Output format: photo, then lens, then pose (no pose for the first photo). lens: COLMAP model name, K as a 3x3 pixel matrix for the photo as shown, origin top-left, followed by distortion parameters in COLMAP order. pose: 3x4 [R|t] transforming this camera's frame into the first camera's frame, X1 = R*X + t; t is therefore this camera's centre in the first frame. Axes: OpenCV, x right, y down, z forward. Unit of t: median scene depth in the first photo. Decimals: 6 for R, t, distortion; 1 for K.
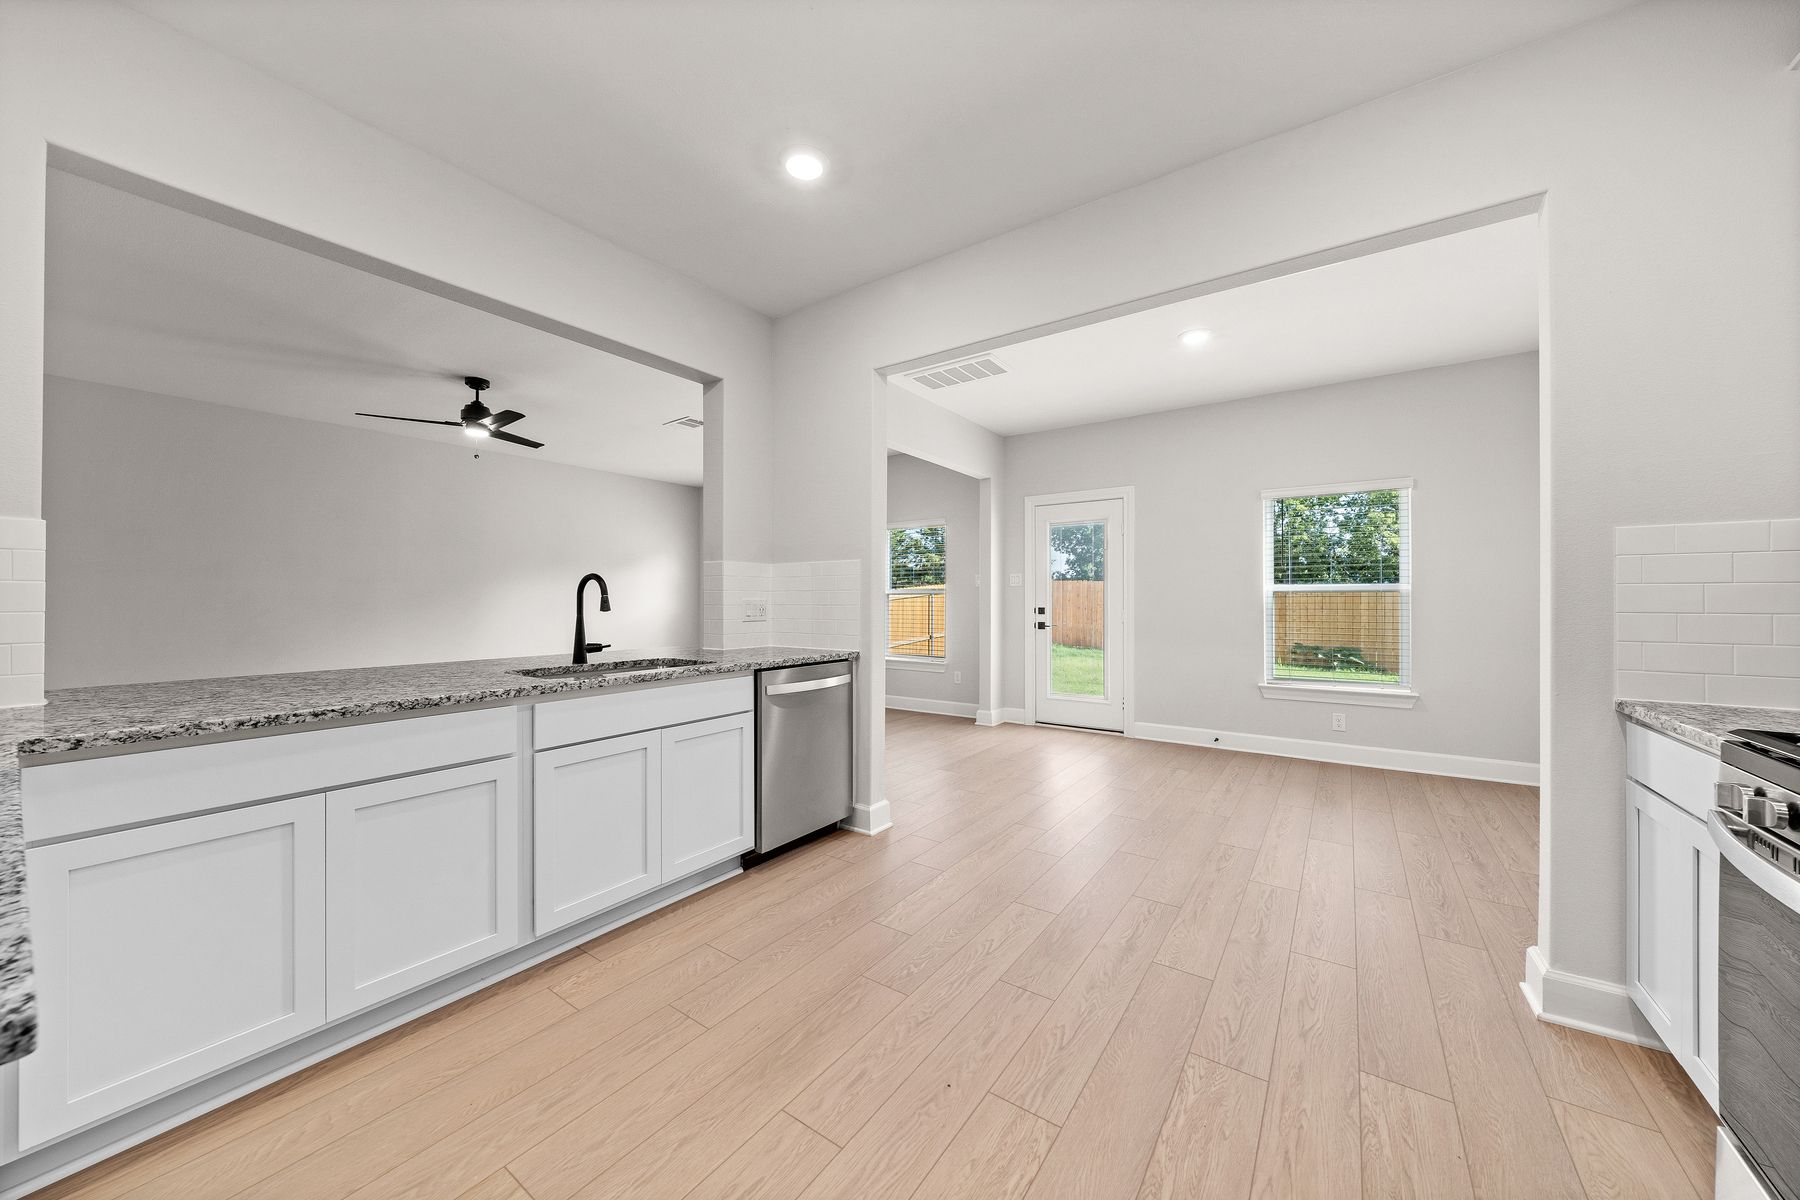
lens RADIAL K [[634.2, 0, 900.2], [0, 634.2, 593.4], [0, 0, 1]] dist [-0.002346, -0.000117]
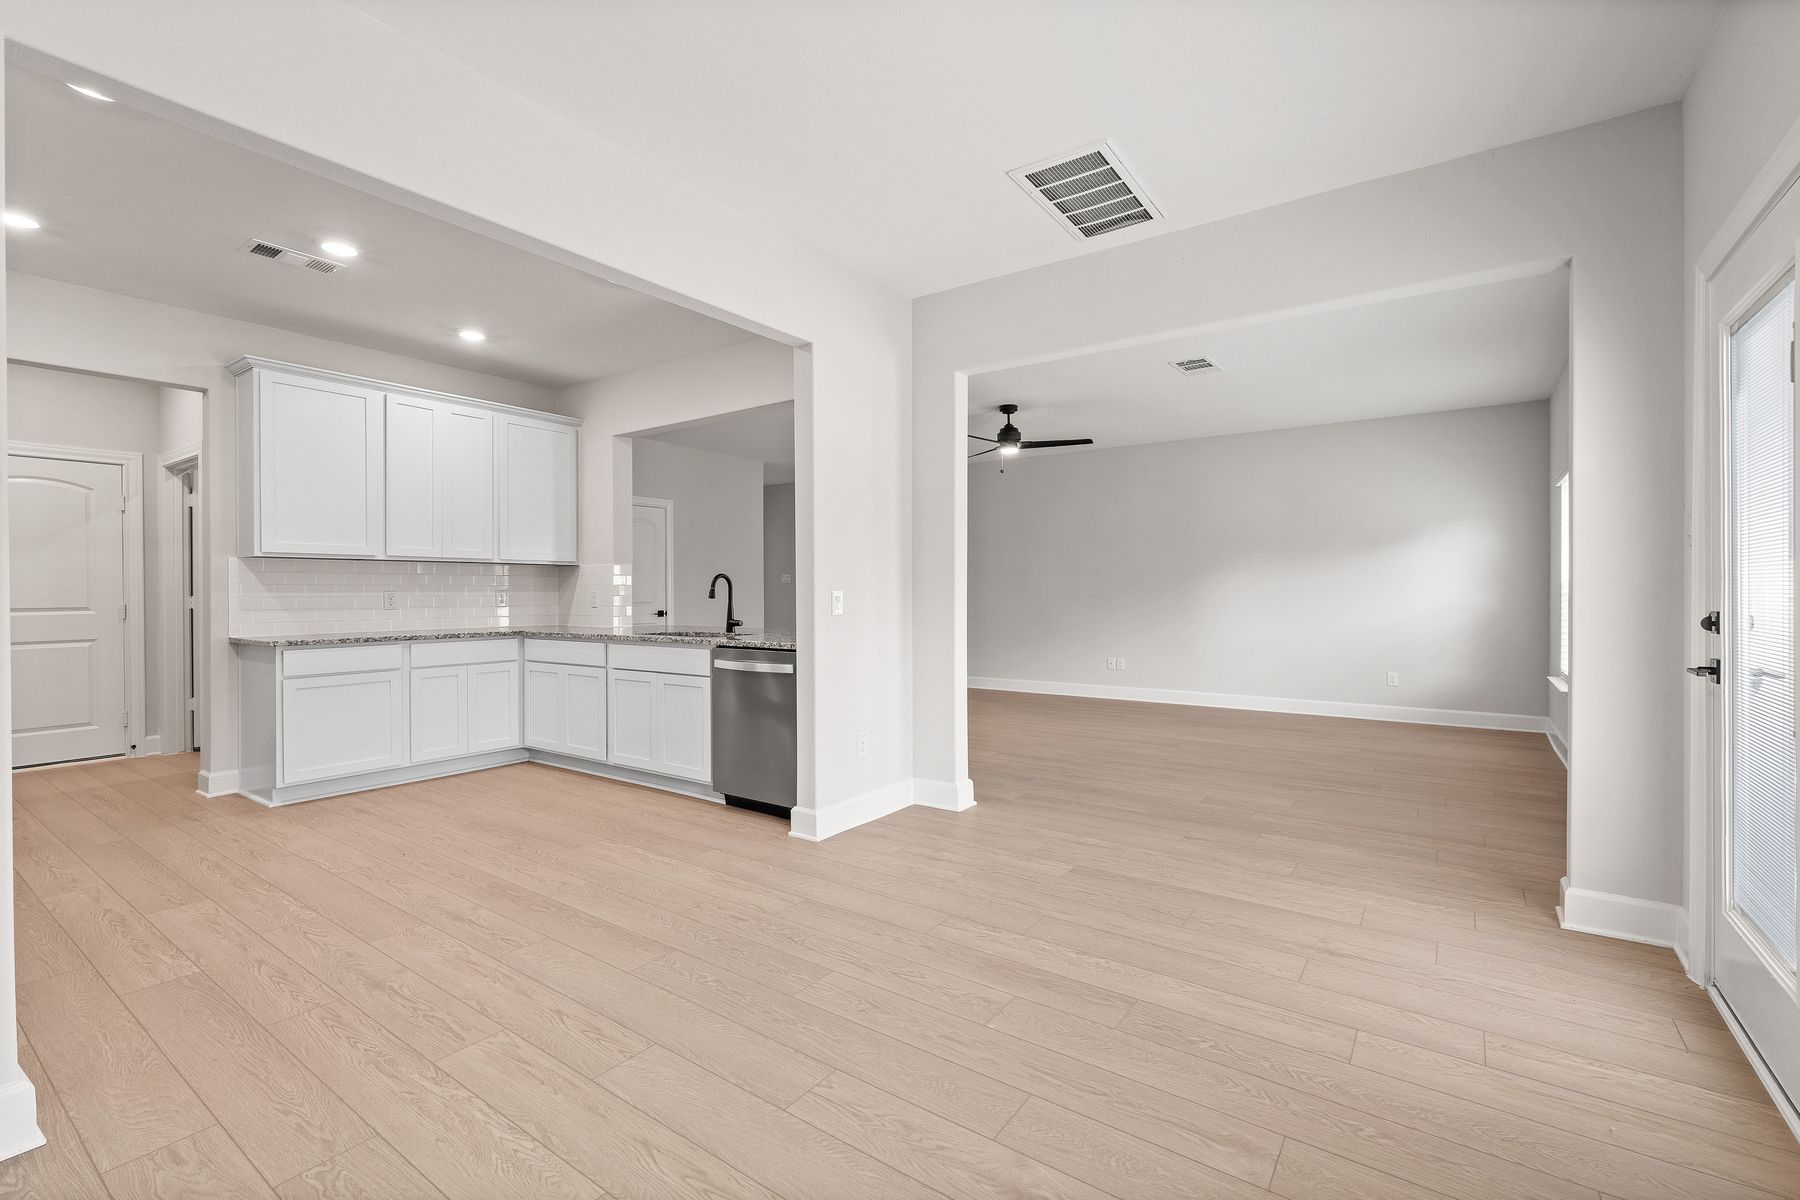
lens RADIAL K [[781.6, 0, 947.1], [0, 781.6, 597.0], [0, 0, 1]] dist [0.000004, 0.000273]
pose [[0.024580, 0.006568, -0.999676, 1.617392], [0.012298, 0.999901, 0.006872, 0.022037], [0.999622, -0.012463, 0.024497, 1.718650]]
